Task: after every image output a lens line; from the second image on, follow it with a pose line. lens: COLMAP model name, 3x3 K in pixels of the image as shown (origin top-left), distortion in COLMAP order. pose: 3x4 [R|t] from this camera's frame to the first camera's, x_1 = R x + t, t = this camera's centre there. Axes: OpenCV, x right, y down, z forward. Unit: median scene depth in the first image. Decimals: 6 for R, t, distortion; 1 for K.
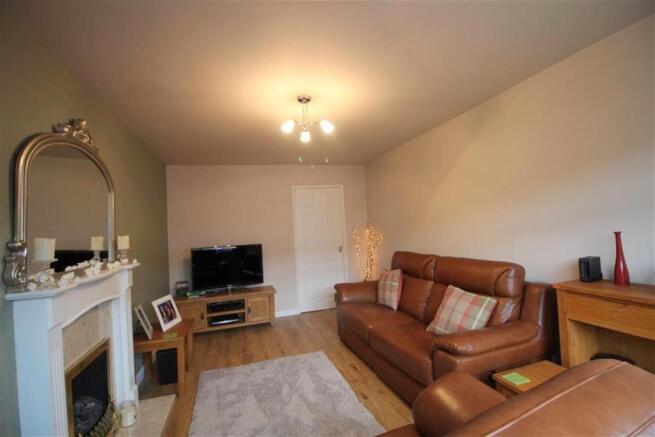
lens RADIAL K [[306.9, 0, 328.7], [0, 306.9, 220.8], [0, 0, 1]] dist [-0.000895, -0.000167]
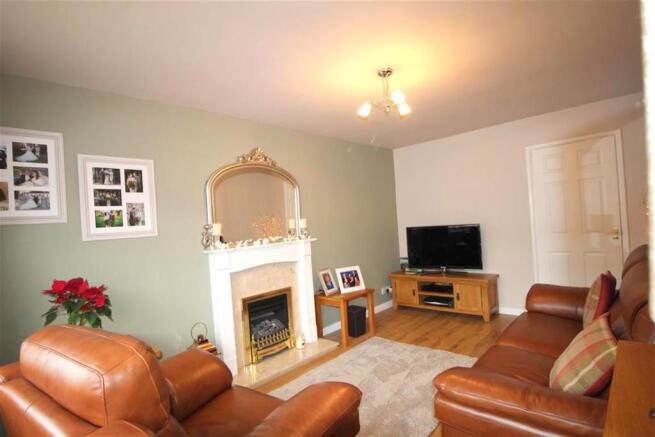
lens RADIAL K [[346.8, 0, 329.1], [0, 346.8, 224.0], [0, 0, 1]] dist [-0.001106, -0.000622]
pose [[0.503952, 0.024176, -0.863393, 0.525791], [0.060094, 0.996204, 0.062971, -0.014015], [0.861638, -0.083619, 0.500587, 0.209996]]
